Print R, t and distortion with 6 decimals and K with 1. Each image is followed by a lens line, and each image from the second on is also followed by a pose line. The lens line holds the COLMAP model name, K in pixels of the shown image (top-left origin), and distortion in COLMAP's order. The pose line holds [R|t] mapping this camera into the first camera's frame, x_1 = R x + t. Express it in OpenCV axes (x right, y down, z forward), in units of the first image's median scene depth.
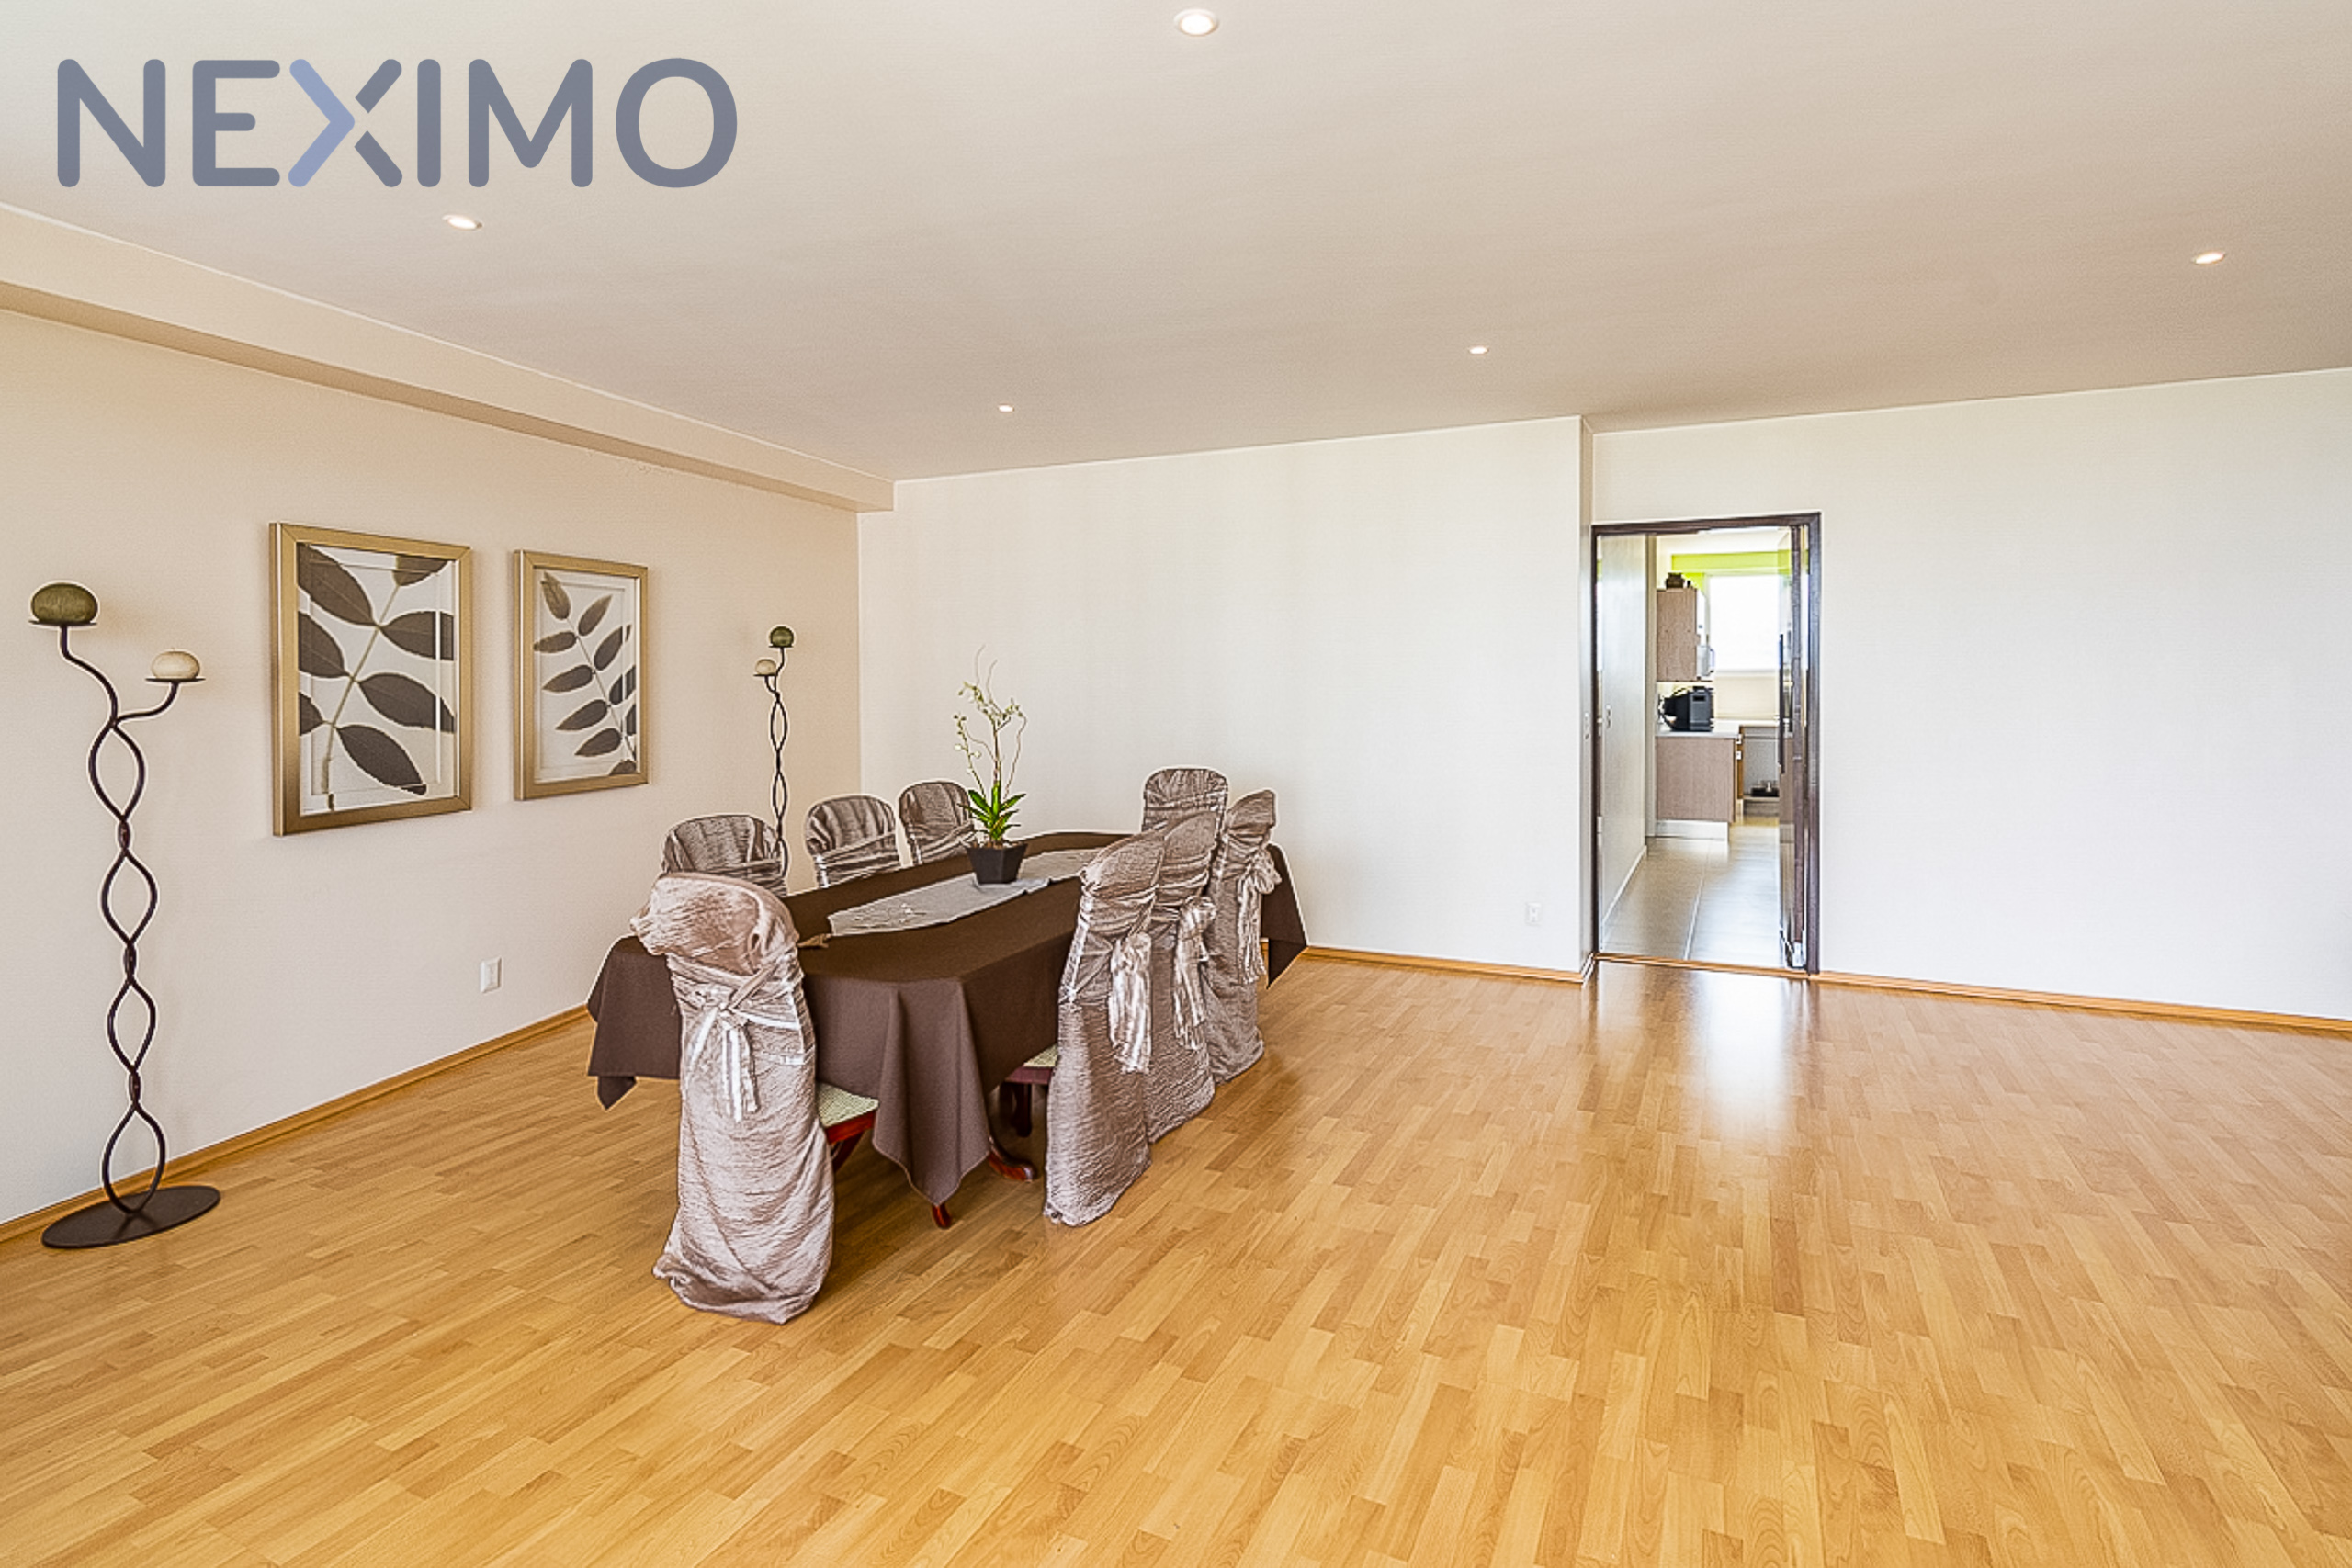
lens RADIAL K [[1194.6, 0, 1177.7], [0, 1194.6, 661.7], [0, 0, 1]] dist [0.002345, 0.000592]
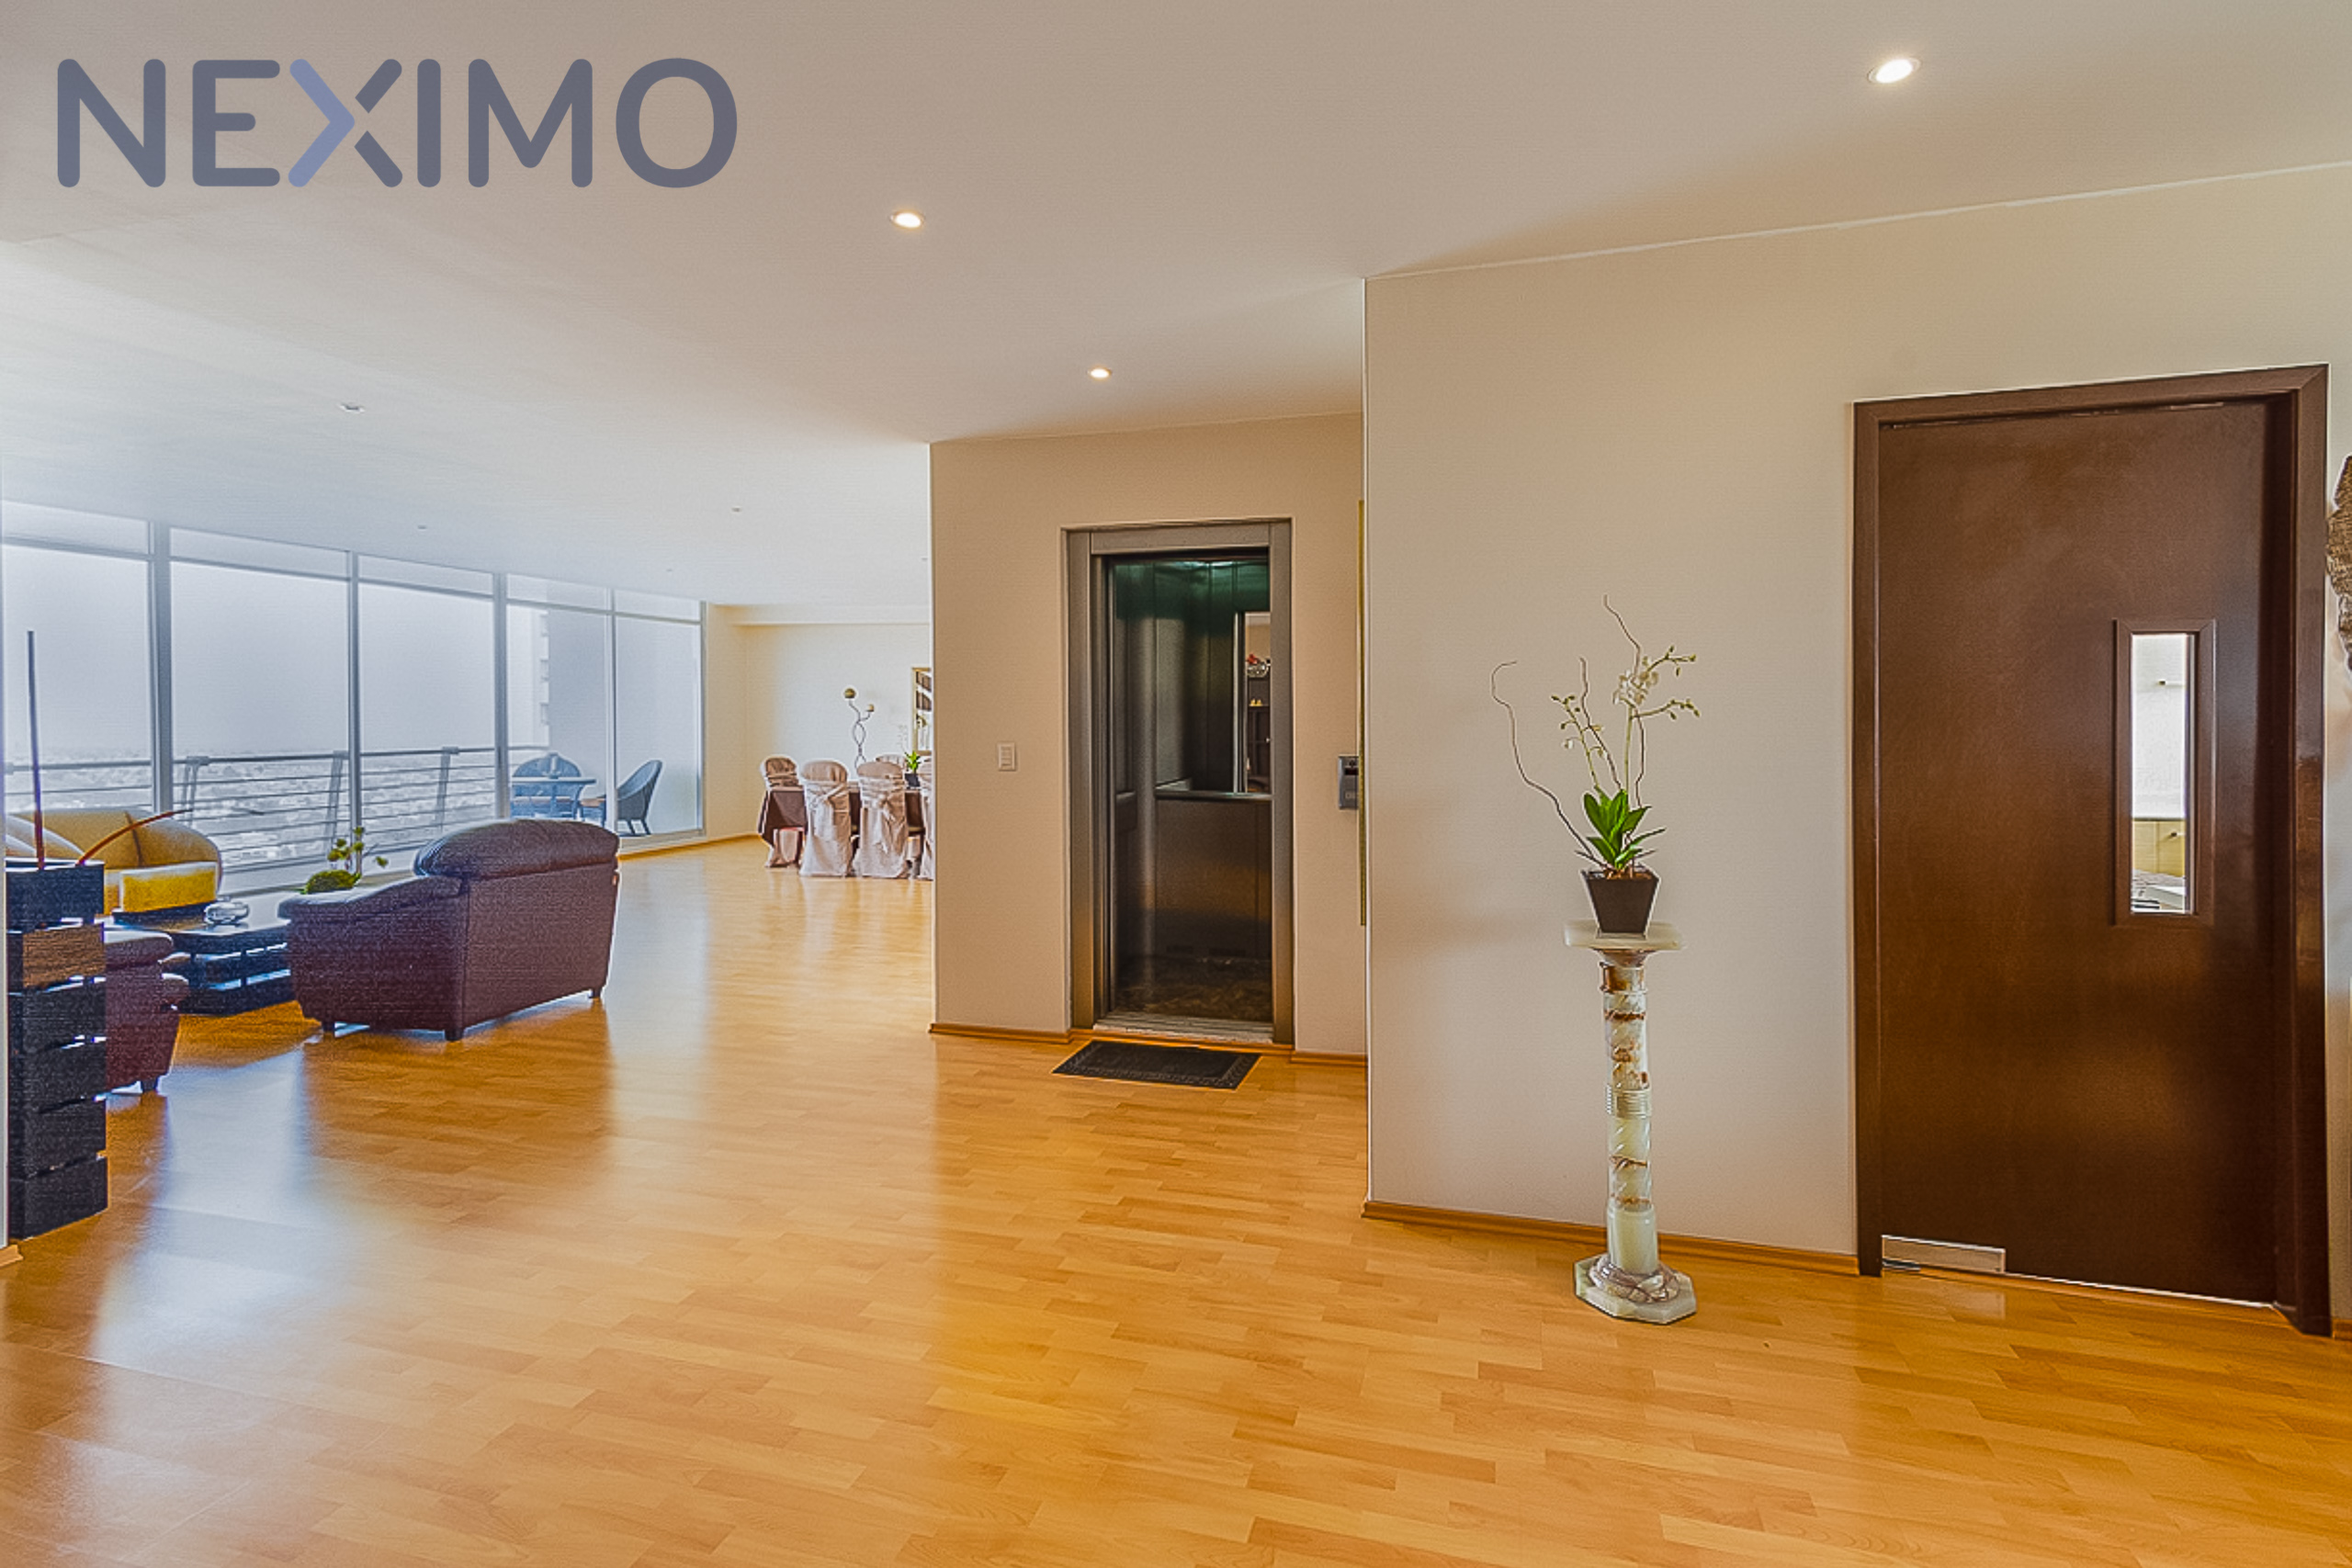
lens RADIAL K [[990.7, 0, 1181.6], [0, 990.7, 745.9], [0, 0, 1]] dist [0.001816, 0.000464]
pose [[0.195963, 0.038815, -0.979843, 1.786509], [0.001938, 0.999199, 0.039969, 0.000834], [0.980609, -0.009731, 0.195731, 0.953183]]
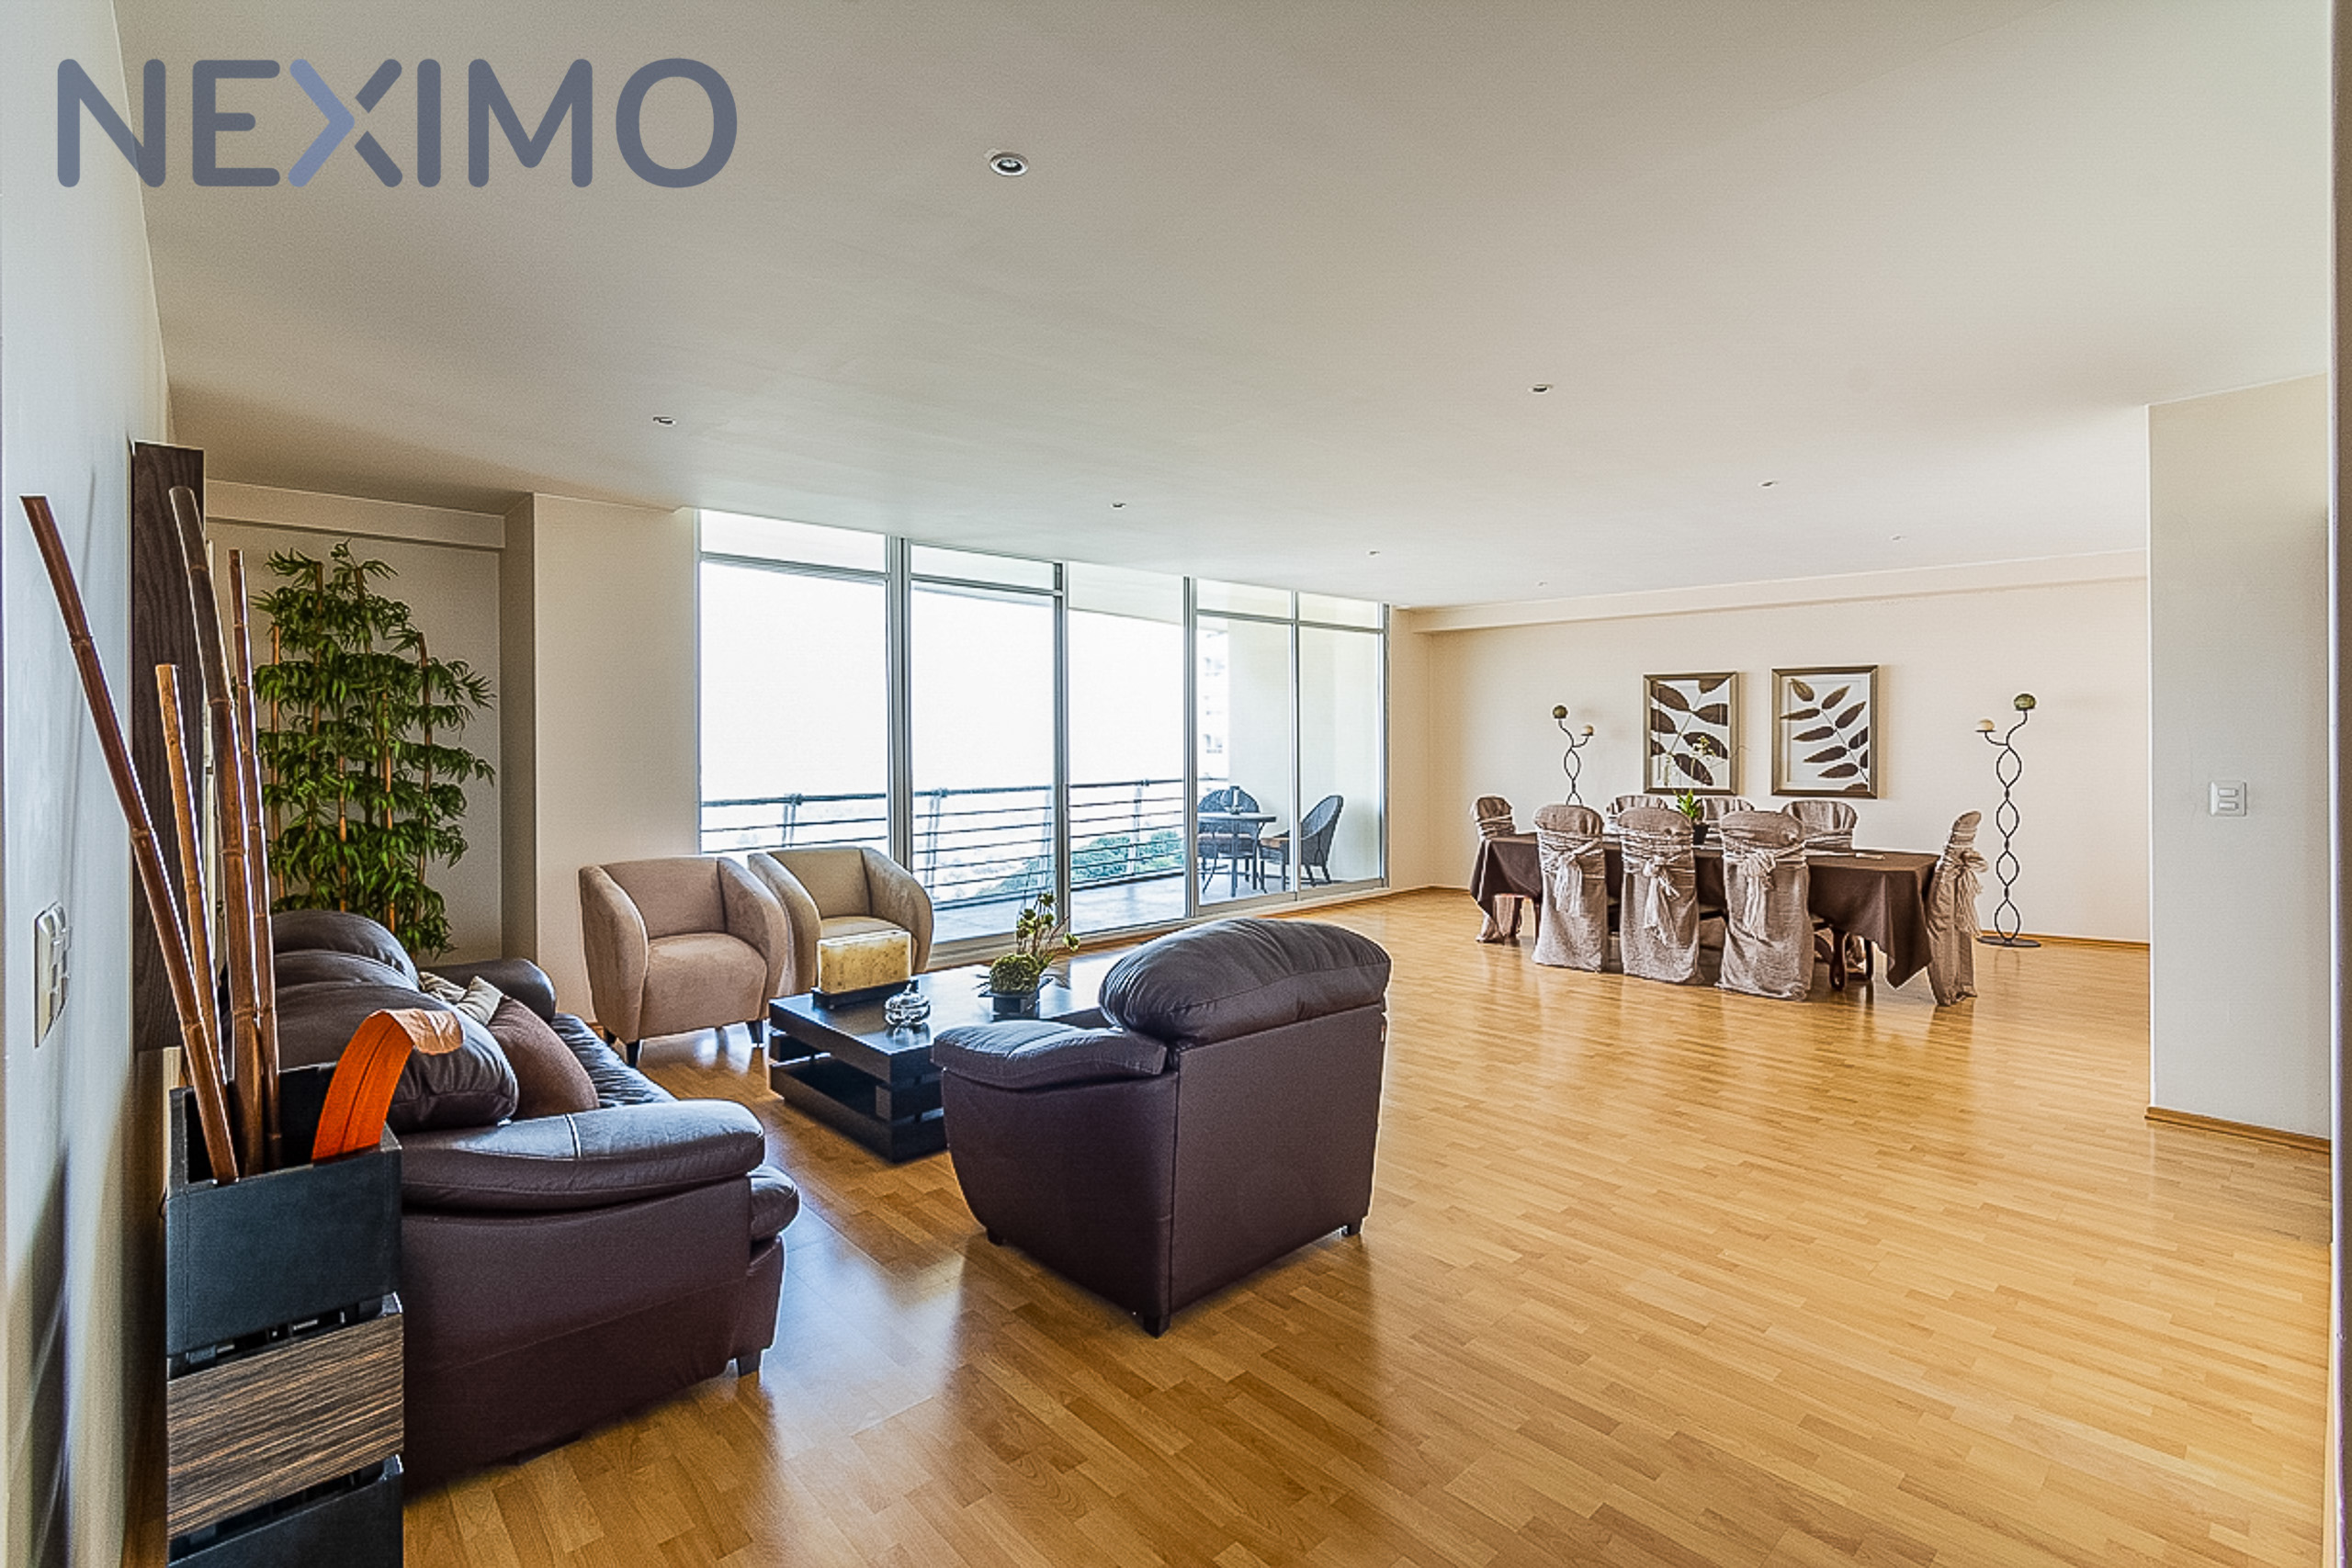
lens RADIAL K [[1074.7, 0, 1181.5], [0, 1074.7, 747.3], [0, 0, 1]] dist [0.000400, 0.000092]
pose [[-0.389454, 0.014441, -0.920933, 1.418256], [0.016524, 0.999826, 0.008690, 0.004364], [0.920898, -0.011833, -0.389625, 0.776094]]
